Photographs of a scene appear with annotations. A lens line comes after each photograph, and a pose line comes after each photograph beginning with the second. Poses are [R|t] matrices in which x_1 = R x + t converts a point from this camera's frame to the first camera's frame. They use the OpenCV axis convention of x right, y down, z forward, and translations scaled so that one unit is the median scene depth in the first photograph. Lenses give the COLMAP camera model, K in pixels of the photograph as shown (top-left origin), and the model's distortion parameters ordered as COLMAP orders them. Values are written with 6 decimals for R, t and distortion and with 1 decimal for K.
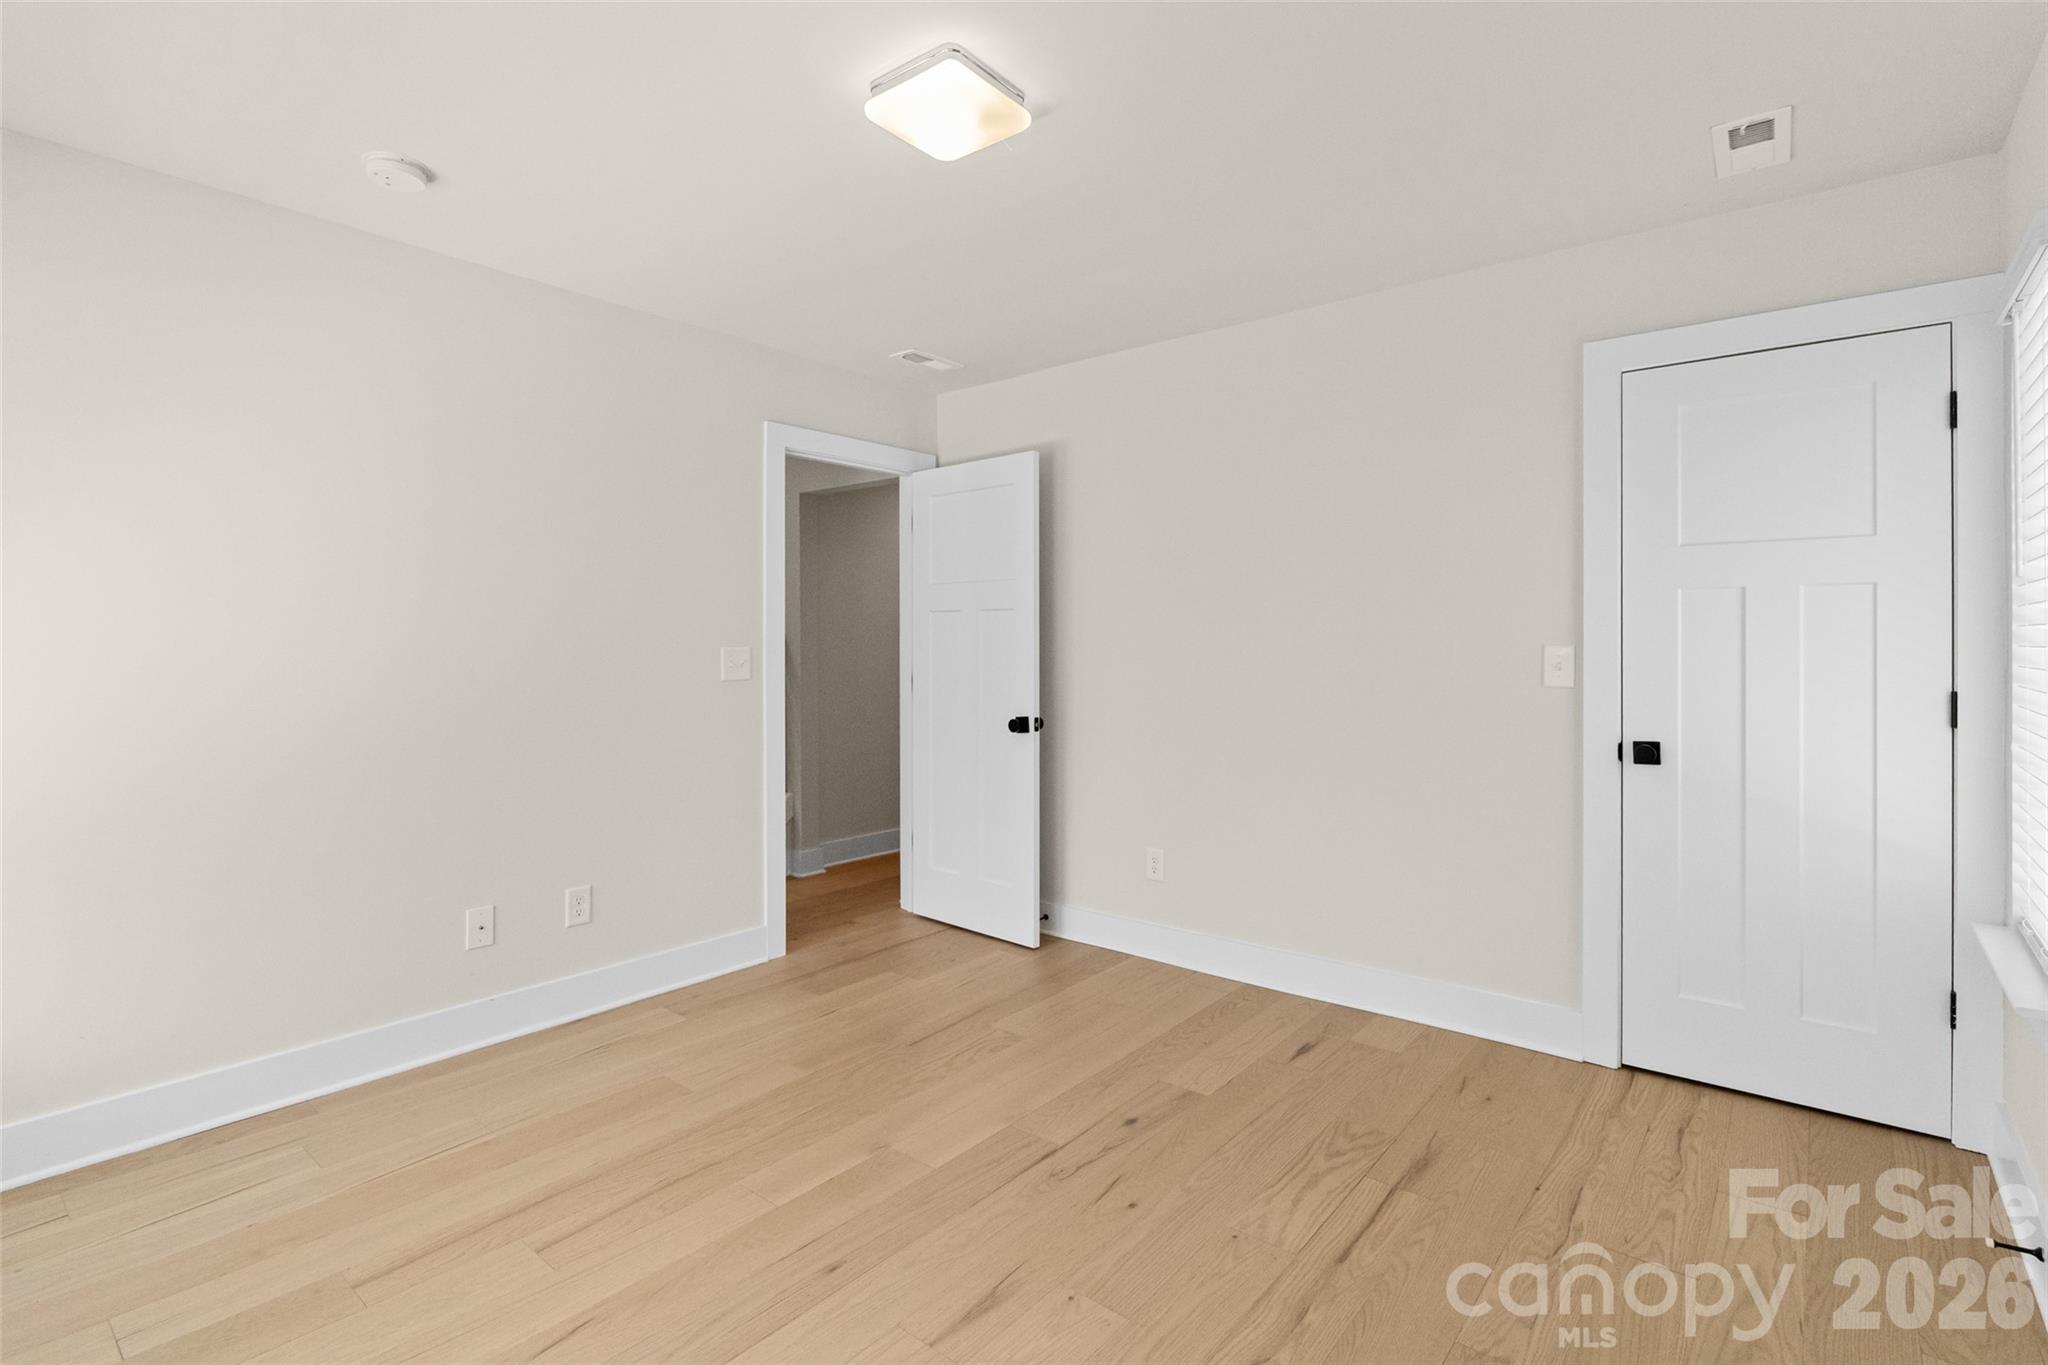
lens RADIAL K [[968.0, 0, 1022.0], [0, 968.0, 653.0], [0, 0, 1]] dist [-0.003221, -0.000191]
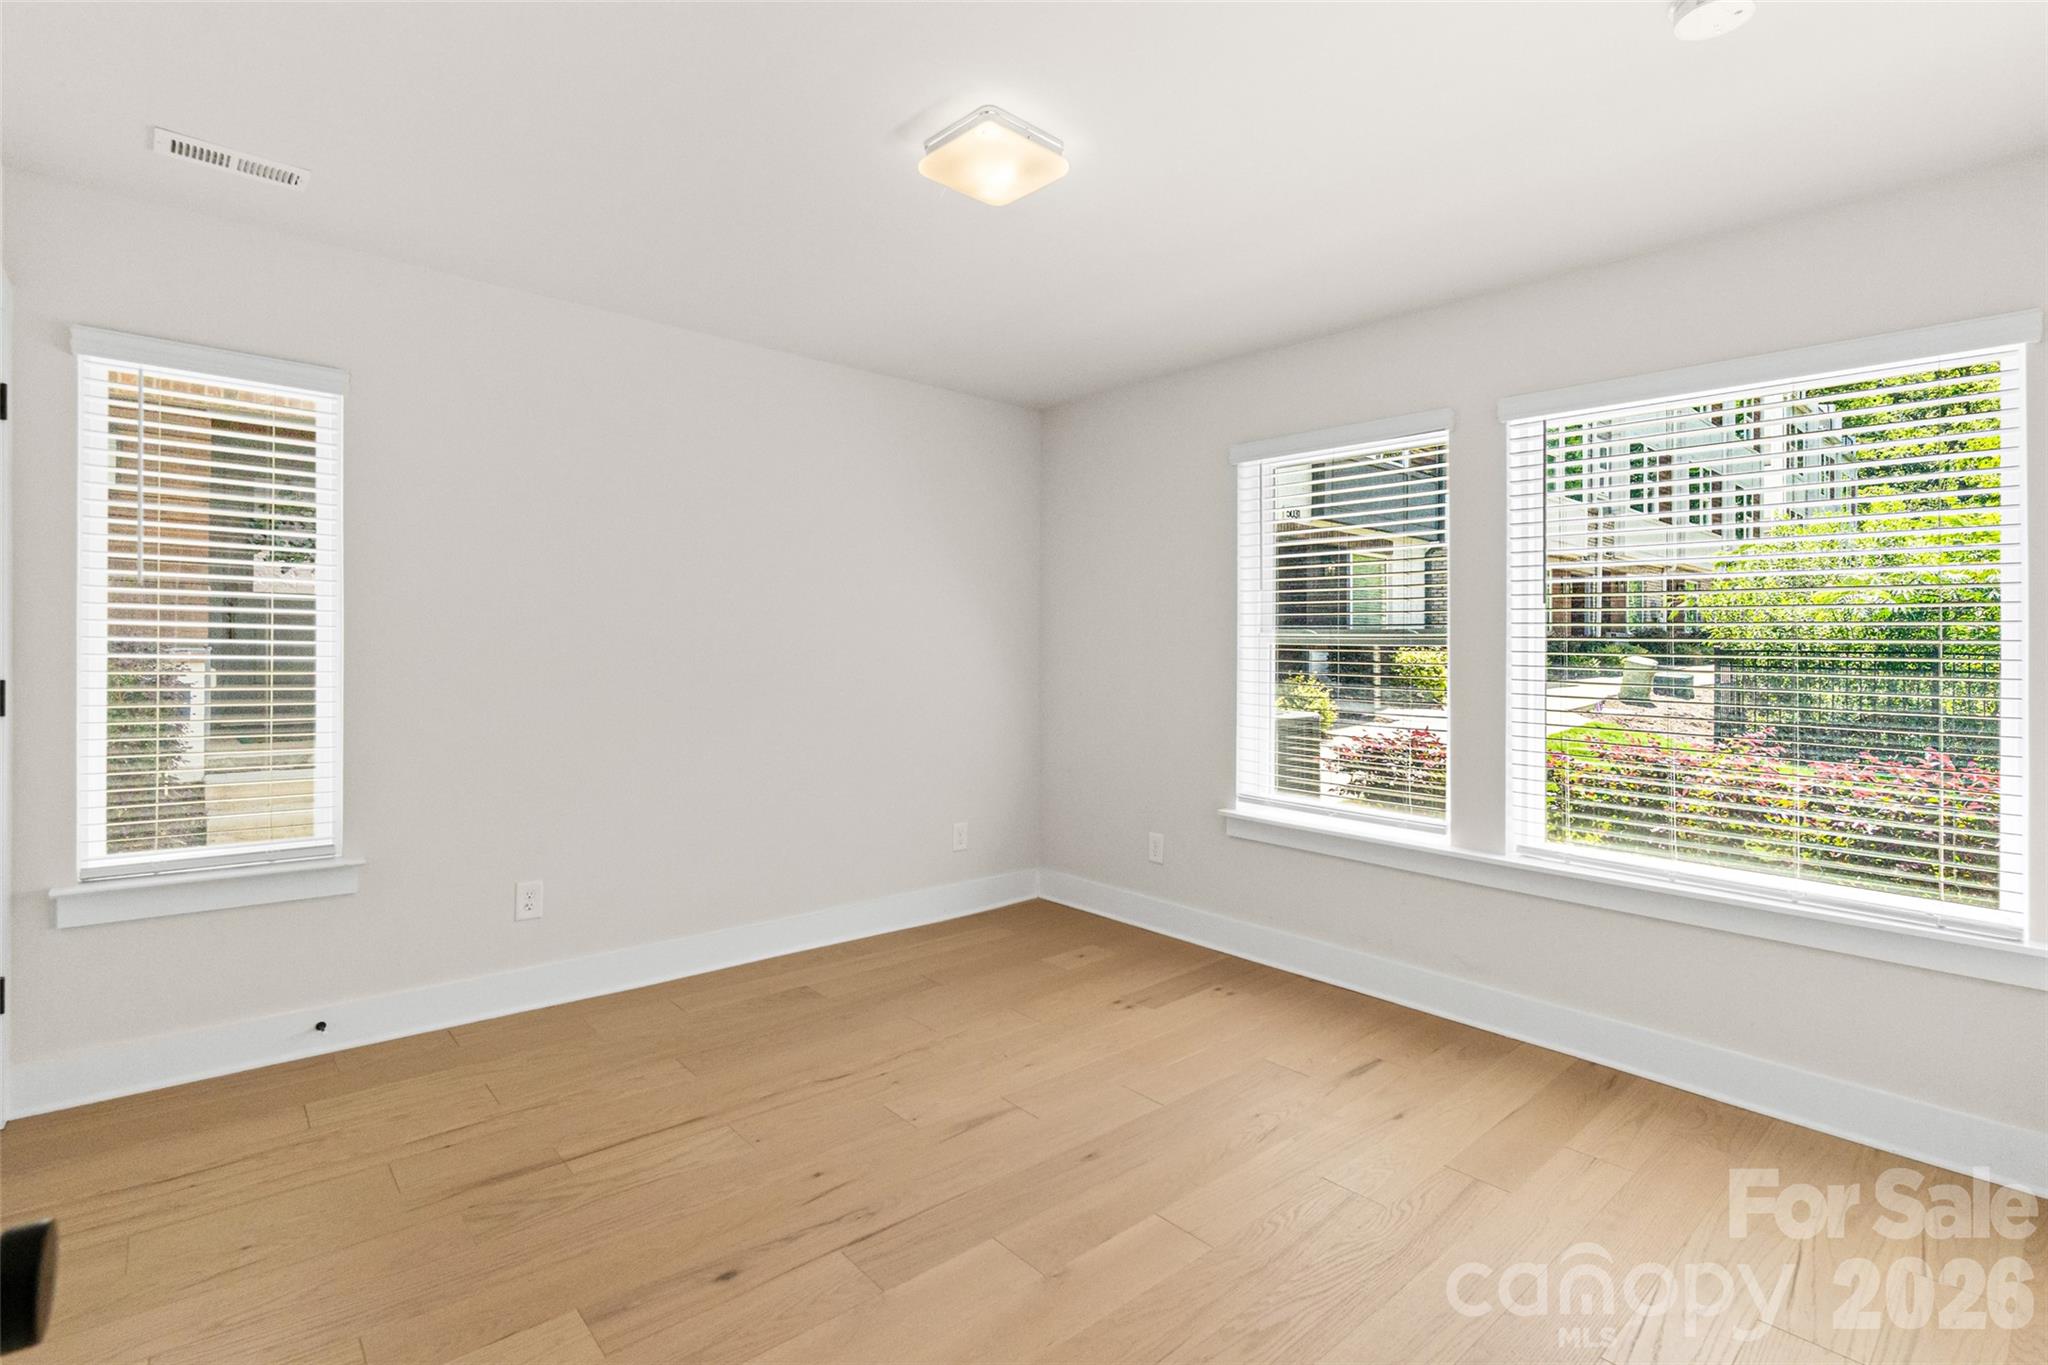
lens RADIAL K [[968.0, 0, 1022.0], [0, 968.0, 653.0], [0, 0, 1]] dist [-0.003221, -0.000191]
pose [[-0.988308, -0.008320, 0.152243, -0.245874], [-0.008768, 0.999959, -0.002271, 0.003759], [-0.152218, -0.003579, -0.988340, 1.888135]]
